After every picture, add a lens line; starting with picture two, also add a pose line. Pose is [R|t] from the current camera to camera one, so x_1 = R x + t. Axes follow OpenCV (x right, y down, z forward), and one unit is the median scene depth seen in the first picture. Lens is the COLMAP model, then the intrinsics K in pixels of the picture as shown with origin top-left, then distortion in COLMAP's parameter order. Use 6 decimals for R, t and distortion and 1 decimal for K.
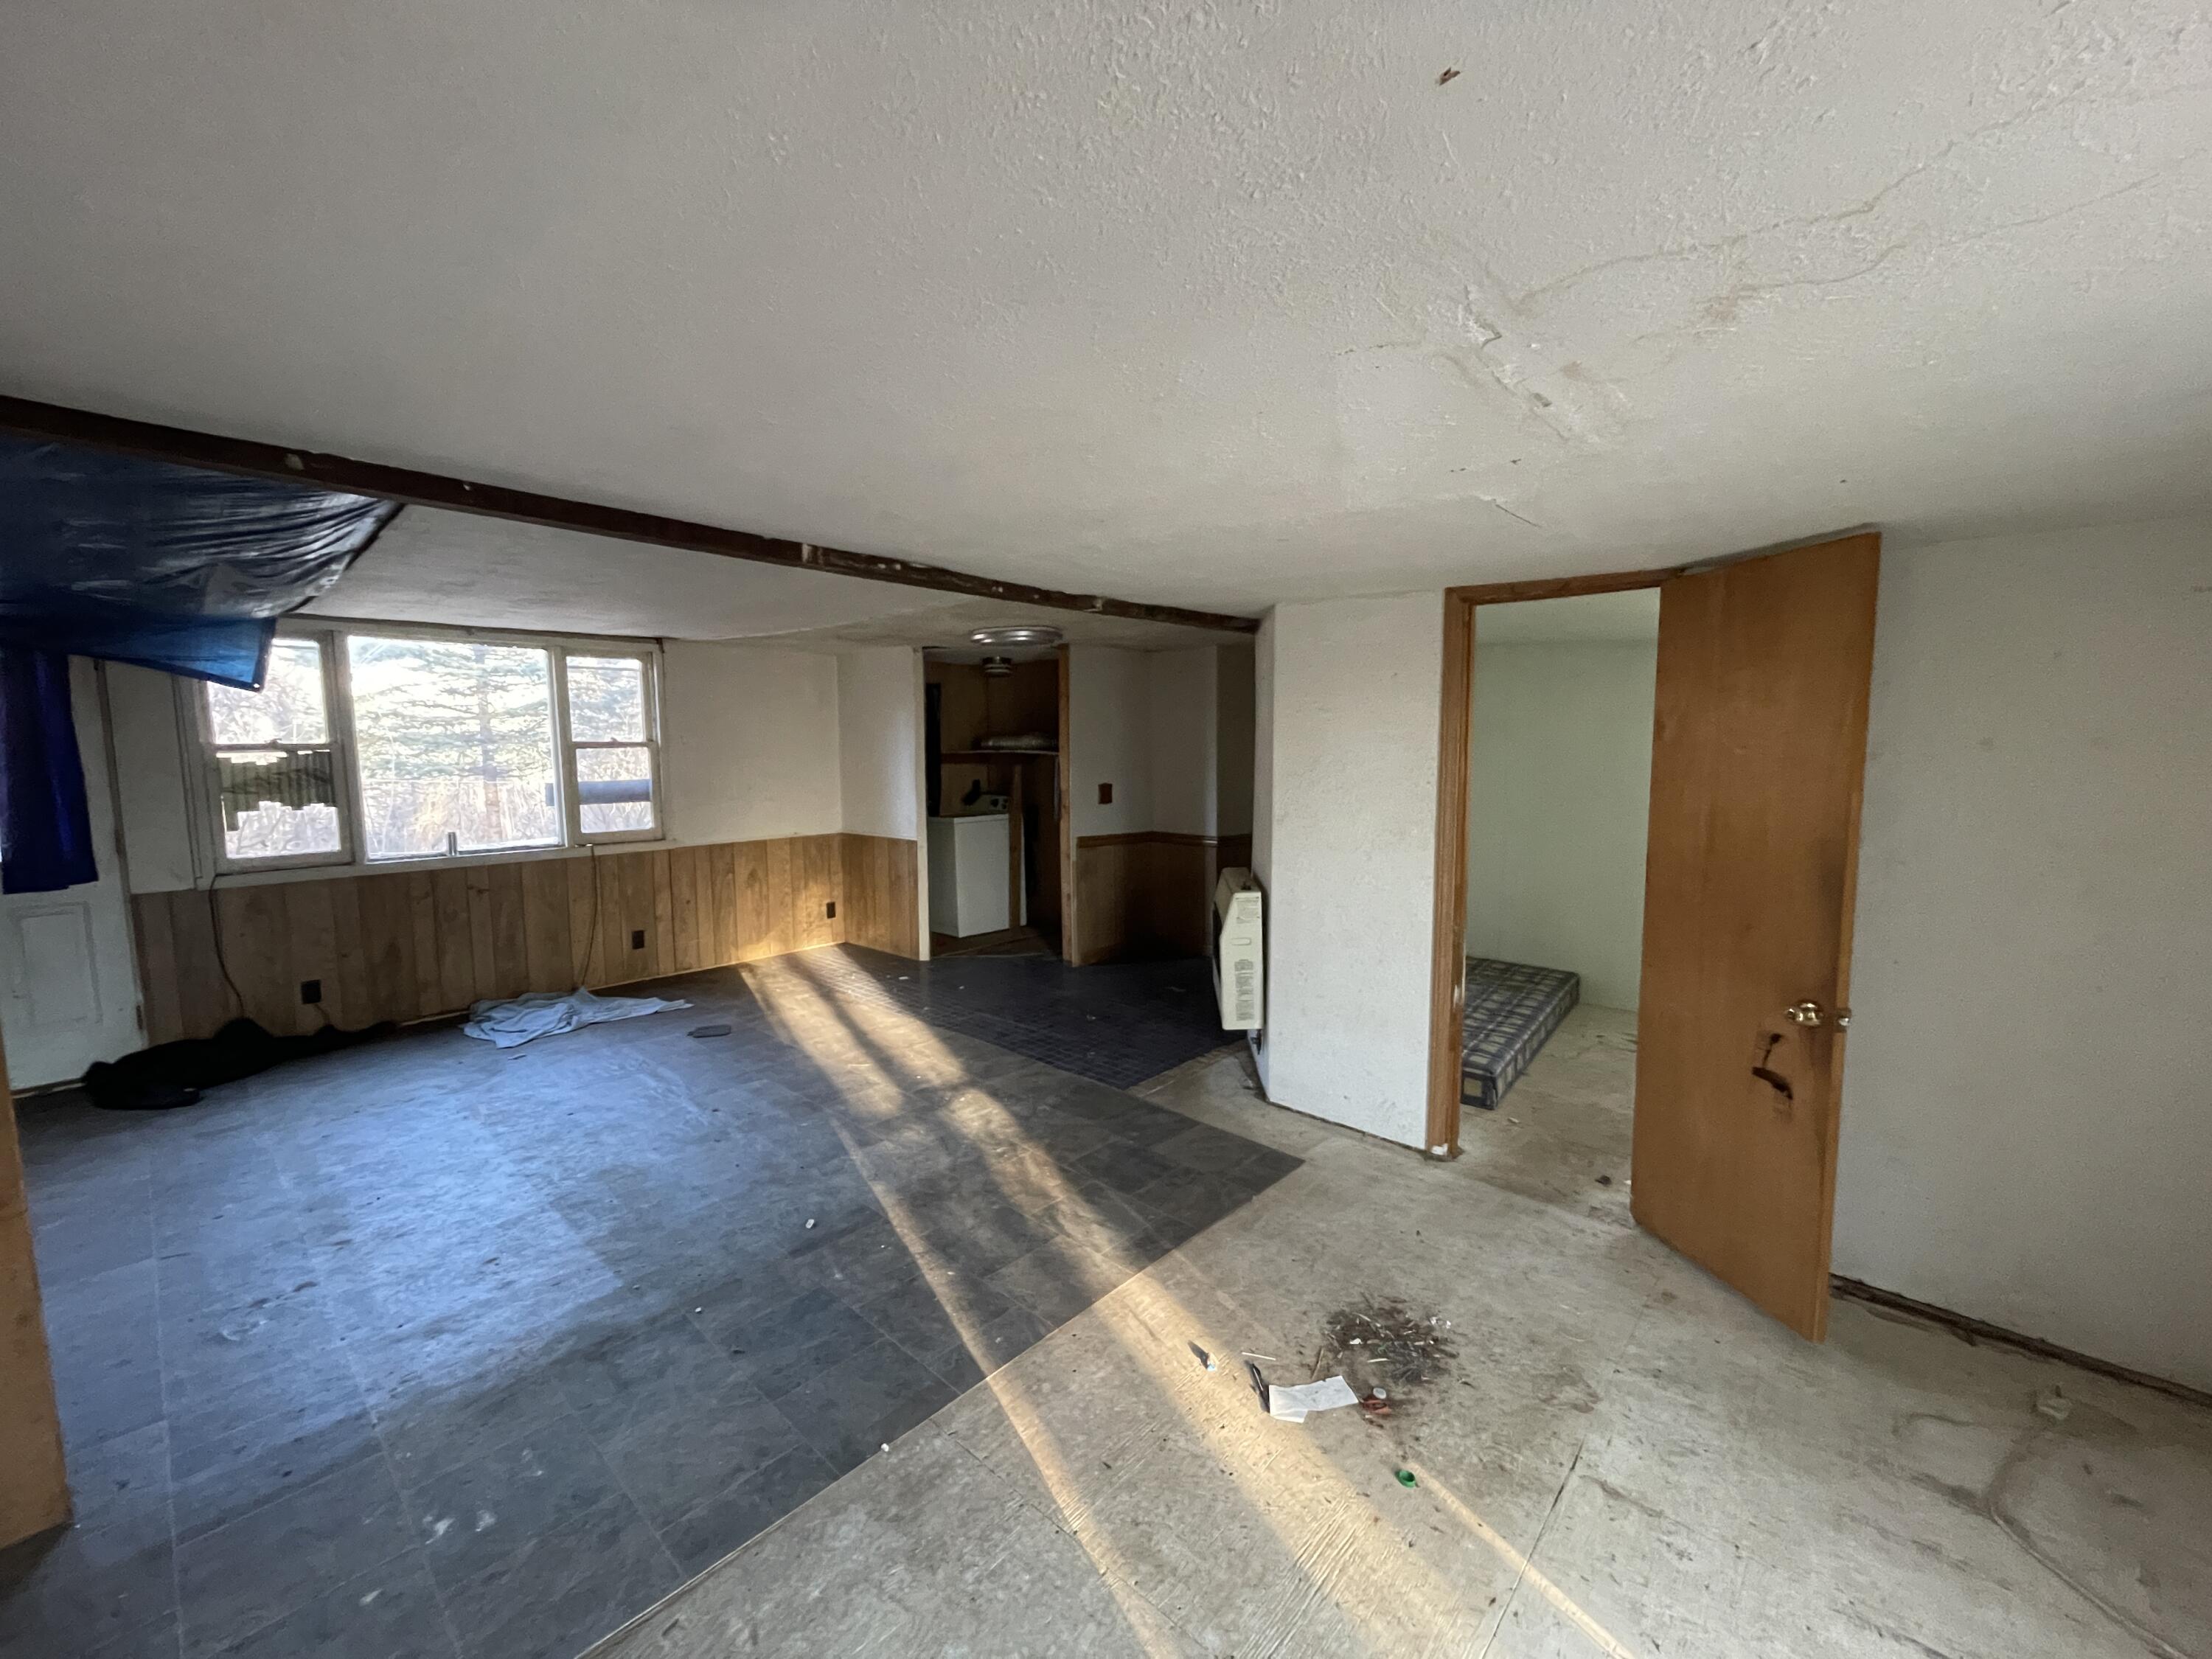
lens RADIAL K [[887.4, 0, 1114.1], [0, 887.4, 835.2], [0, 0, 1]] dist [-0.000792, -0.000027]
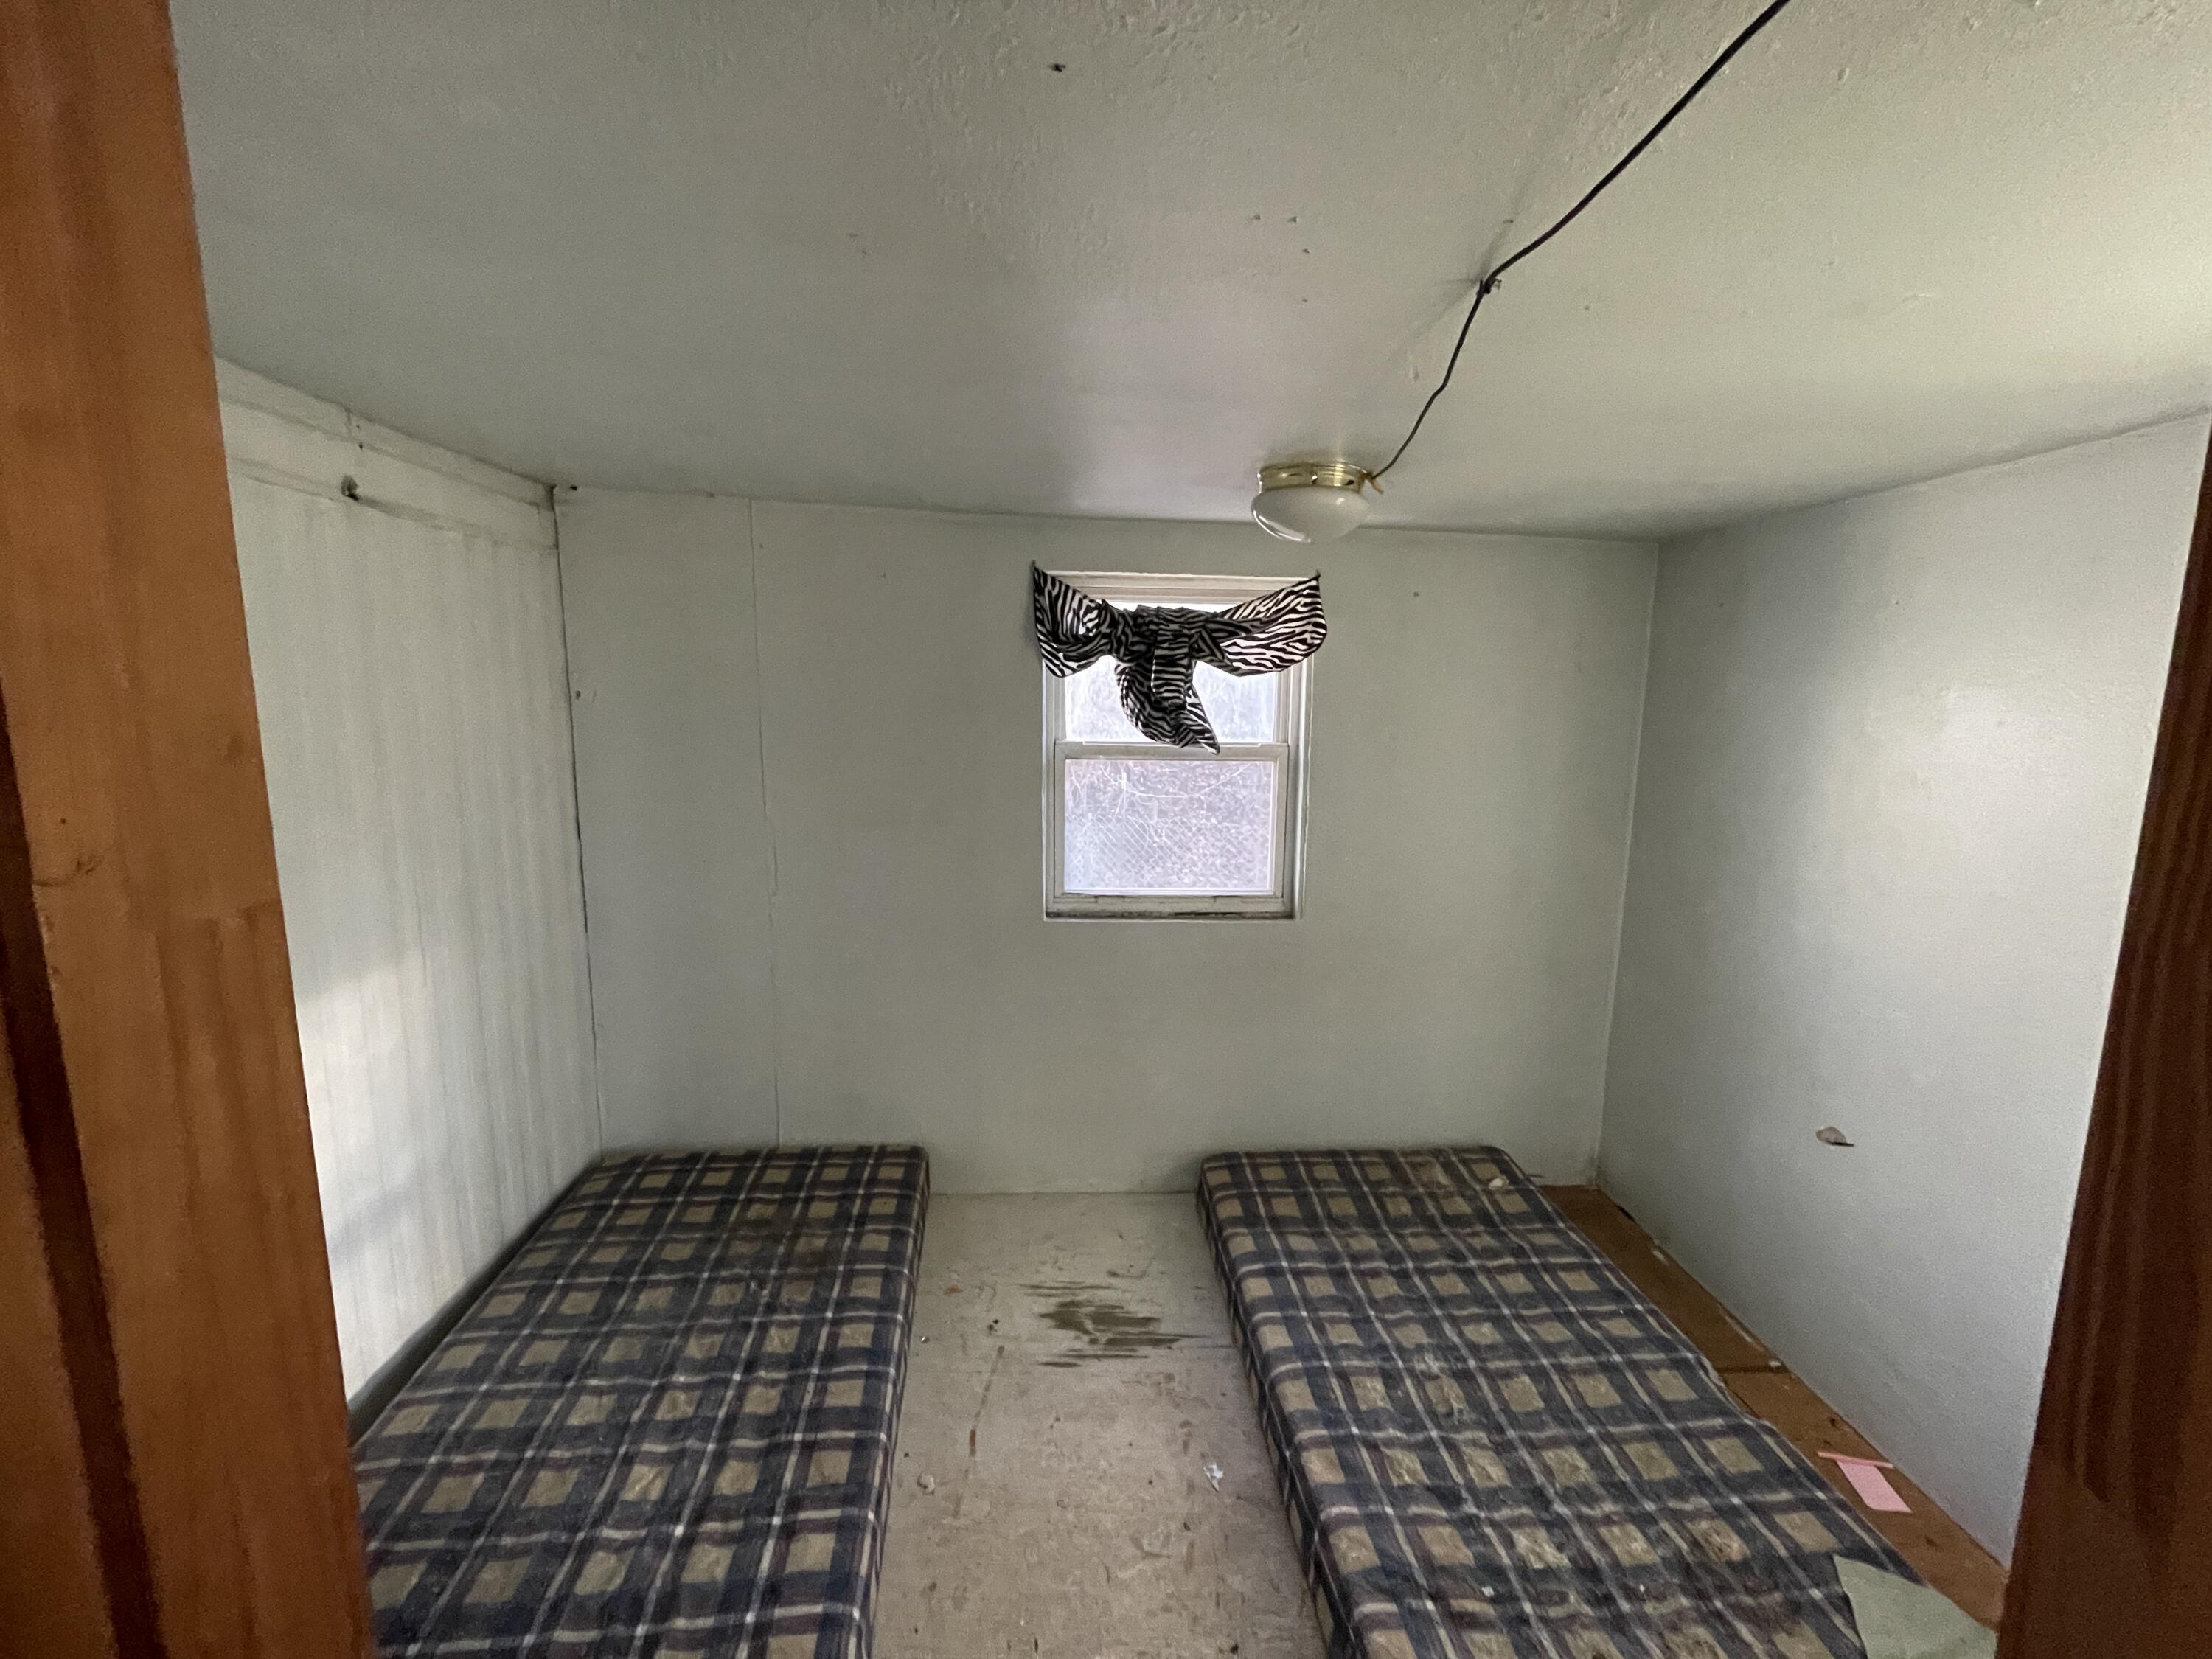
lens RADIAL K [[887.4, 0, 1109.7], [0, 887.4, 830.0], [0, 0, 1]] dist [-0.000792, -0.000027]
pose [[0.715380, -0.091242, 0.692752, 0.285297], [0.064219, 0.995827, 0.064844, -0.066451], [-0.695778, -0.001900, 0.718254, 0.614726]]
